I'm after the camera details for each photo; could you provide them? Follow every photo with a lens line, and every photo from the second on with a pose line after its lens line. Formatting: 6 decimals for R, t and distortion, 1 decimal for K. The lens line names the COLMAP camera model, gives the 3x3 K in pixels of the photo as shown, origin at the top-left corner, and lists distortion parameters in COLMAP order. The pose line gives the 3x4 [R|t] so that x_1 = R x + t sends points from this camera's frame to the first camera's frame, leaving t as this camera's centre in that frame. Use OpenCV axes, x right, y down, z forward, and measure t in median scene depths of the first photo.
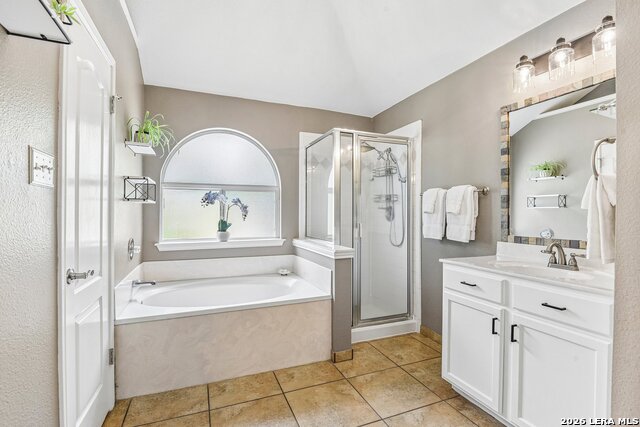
lens RADIAL K [[294.4, 0, 317.7], [0, 294.4, 214.2], [0, 0, 1]] dist [-0.004597, -0.010319]
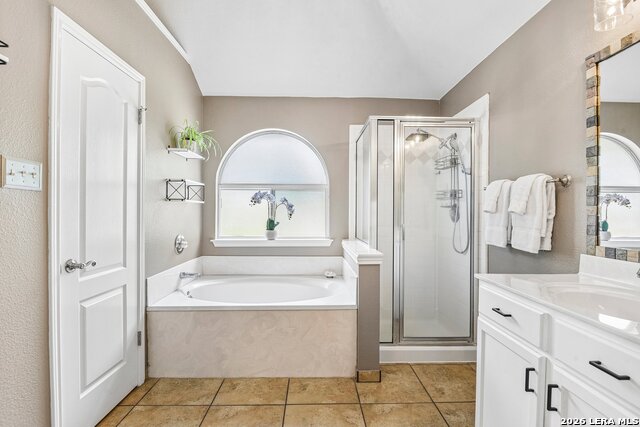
lens RADIAL K [[294.4, 0, 317.7], [0, 294.4, 214.2], [0, 0, 1]] dist [-0.004597, -0.010319]
pose [[0.935706, 0.003747, -0.352761, 0.252721], [-0.003058, 0.999992, 0.002509, 0.000386], [0.352768, -0.001269, 0.935710, 0.134082]]
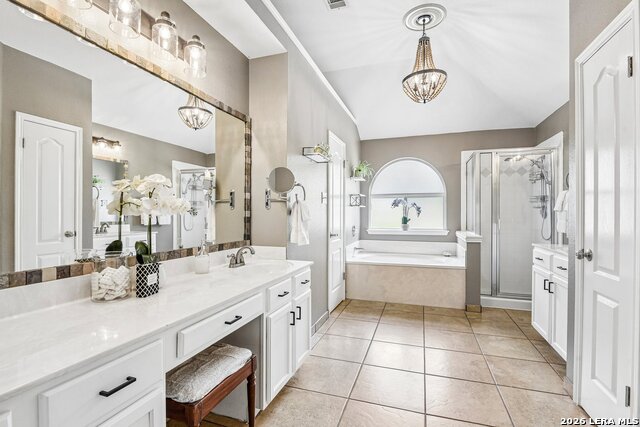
lens RADIAL K [[290.6, 0, 320.0], [0, 290.6, 213.5], [0, 0, 1]] dist [-0.018848, -0.000240]
pose [[0.753222, -0.002156, -0.657763, 0.464535], [0.001091, 0.999997, -0.002027, 0.007527], [0.657766, 0.000809, 0.753222, -0.601574]]
